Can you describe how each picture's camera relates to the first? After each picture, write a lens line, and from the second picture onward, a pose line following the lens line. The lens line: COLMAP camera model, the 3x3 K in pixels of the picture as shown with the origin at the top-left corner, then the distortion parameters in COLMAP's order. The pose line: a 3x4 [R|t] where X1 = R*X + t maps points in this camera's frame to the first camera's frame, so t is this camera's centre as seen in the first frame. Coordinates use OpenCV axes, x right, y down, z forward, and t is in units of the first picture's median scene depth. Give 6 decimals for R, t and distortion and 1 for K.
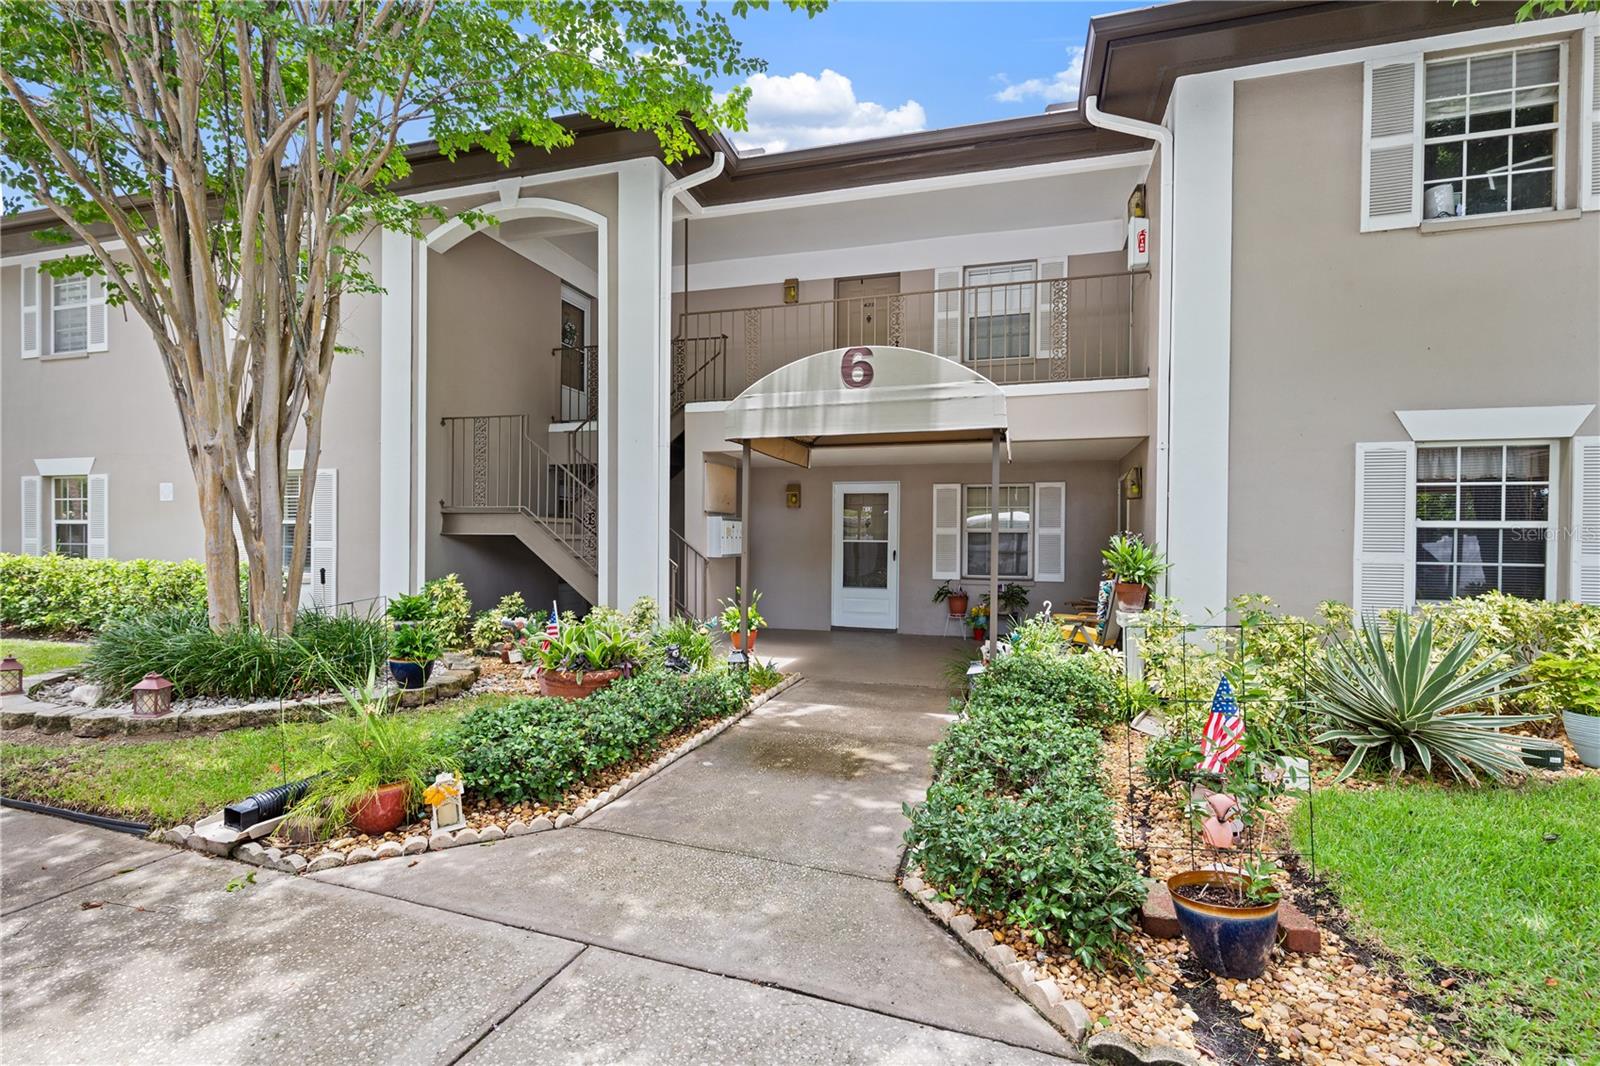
lens RADIAL K [[740.0, 0, 796.0], [0, 740.0, 527.2], [0, 0, 1]] dist [0.012667, -0.000980]
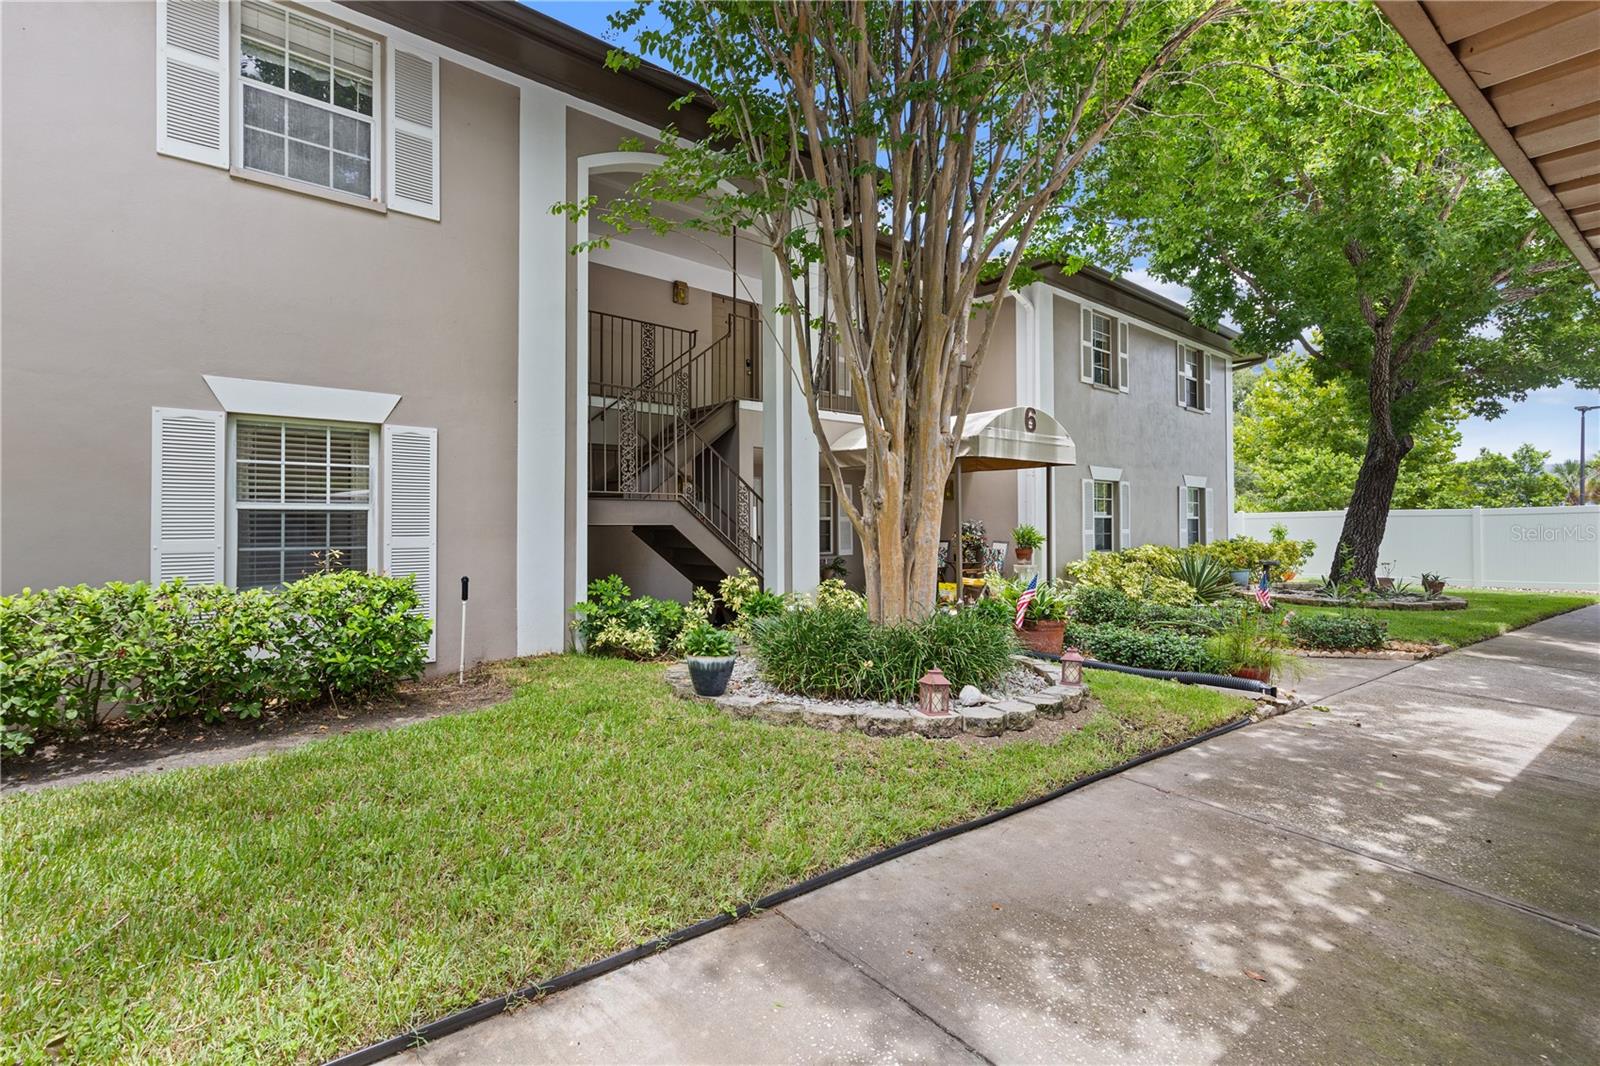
lens RADIAL K [[761.7, 0, 799.2], [0, 761.7, 506.0], [0, 0, 1]] dist [0.000293, -0.000080]
pose [[0.523352, 0.012309, 0.852028, -1.556110], [-0.006574, 0.999924, -0.010408, -0.005155], [-0.852091, -0.000154, 0.523393, 0.537260]]
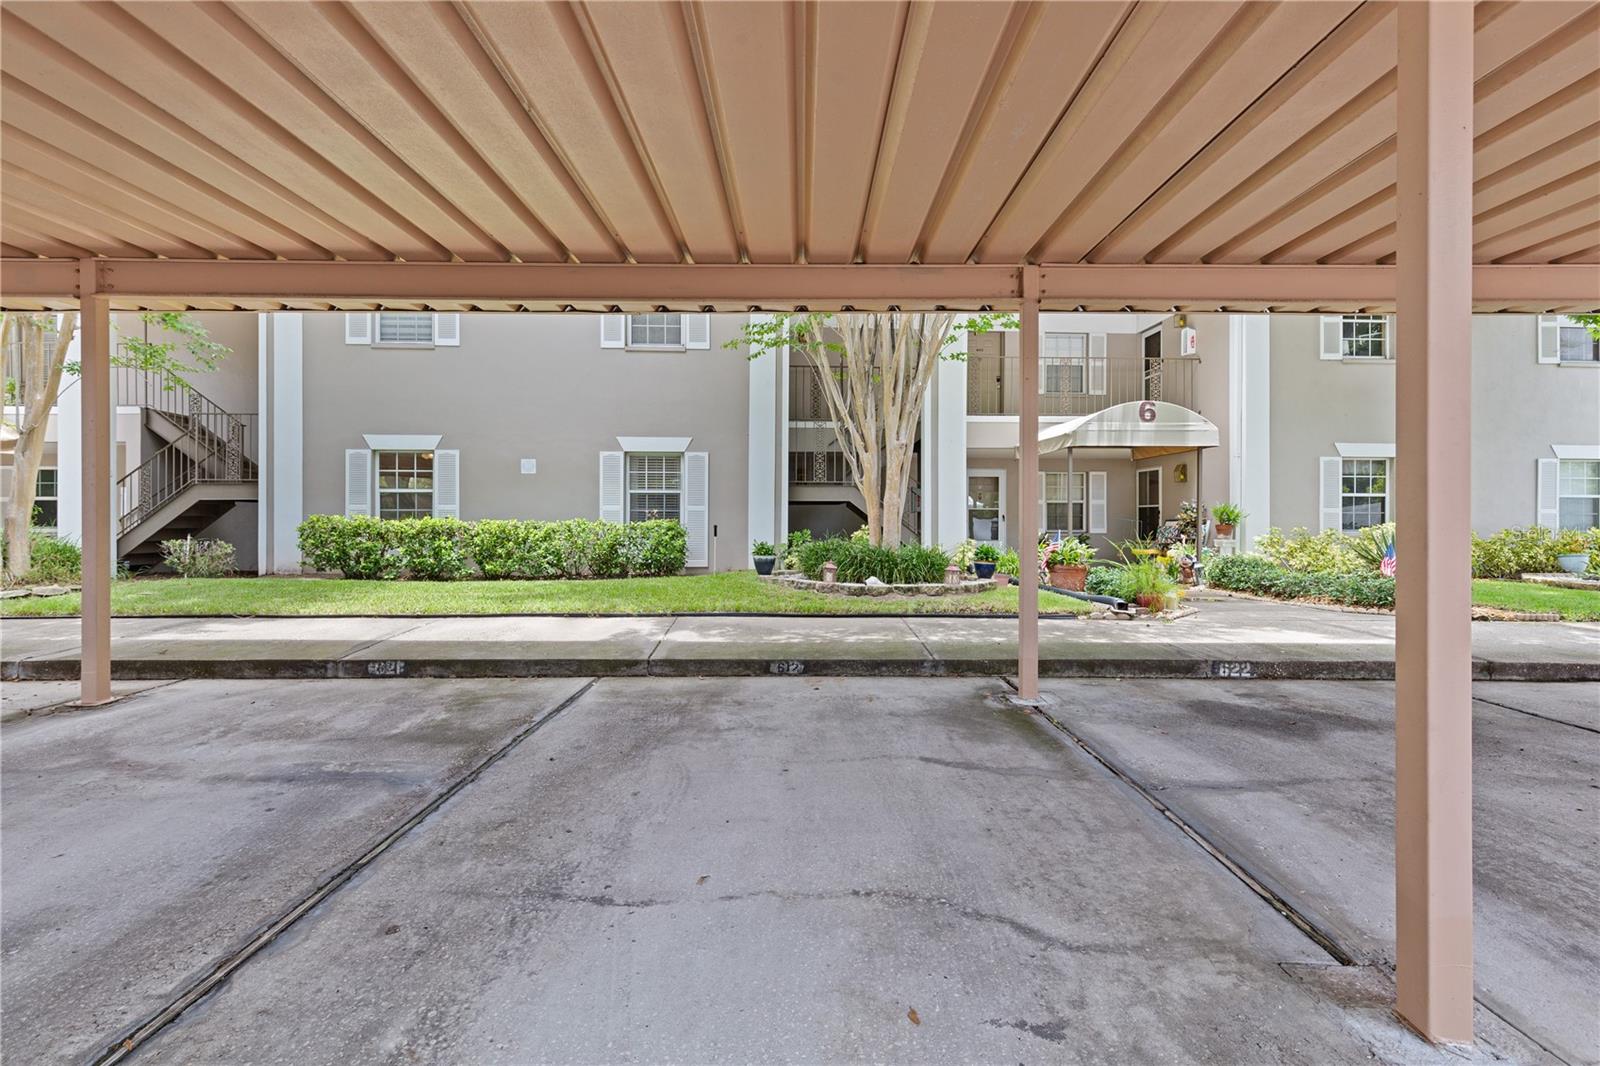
lens RADIAL K [[740.0, 0, 796.0], [0, 740.0, 527.2], [0, 0, 1]] dist [0.012667, -0.000980]
pose [[0.937056, -0.006963, 0.349110, -1.424916], [0.000292, 0.999816, 0.019157, 0.049788], [-0.349180, -0.017849, 0.936886, -0.501315]]
